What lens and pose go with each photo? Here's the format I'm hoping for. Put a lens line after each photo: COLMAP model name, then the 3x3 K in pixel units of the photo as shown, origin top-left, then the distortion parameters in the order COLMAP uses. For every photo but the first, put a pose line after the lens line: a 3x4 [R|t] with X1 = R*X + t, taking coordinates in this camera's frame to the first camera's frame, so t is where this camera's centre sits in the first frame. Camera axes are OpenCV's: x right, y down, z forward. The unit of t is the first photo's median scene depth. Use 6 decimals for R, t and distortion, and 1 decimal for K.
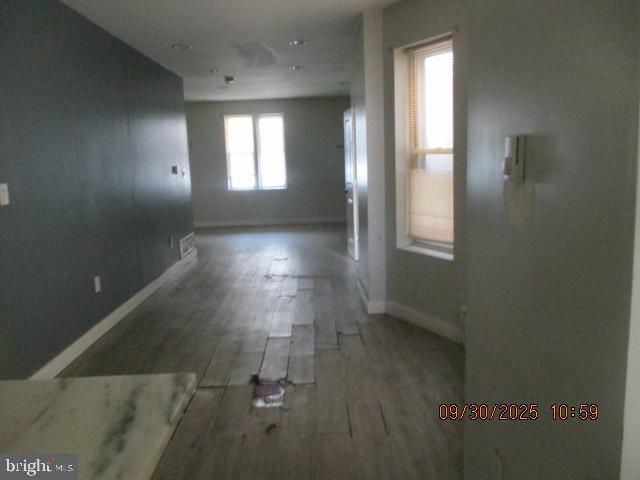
lens RADIAL K [[525.6, 0, 330.7], [0, 525.6, 234.9], [0, 0, 1]] dist [-0.028996, 0.015282]
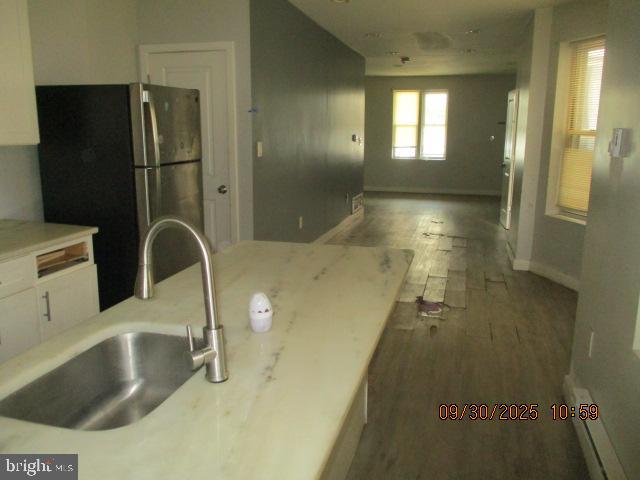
lens RADIAL K [[525.6, 0, 330.7], [0, 525.6, 234.9], [0, 0, 1]] dist [-0.028996, 0.015282]
pose [[0.958165, 0.096260, -0.269545, -0.010348], [-0.081633, 0.994542, 0.064984, 0.025857], [0.274329, -0.040262, 0.960793, -0.199608]]
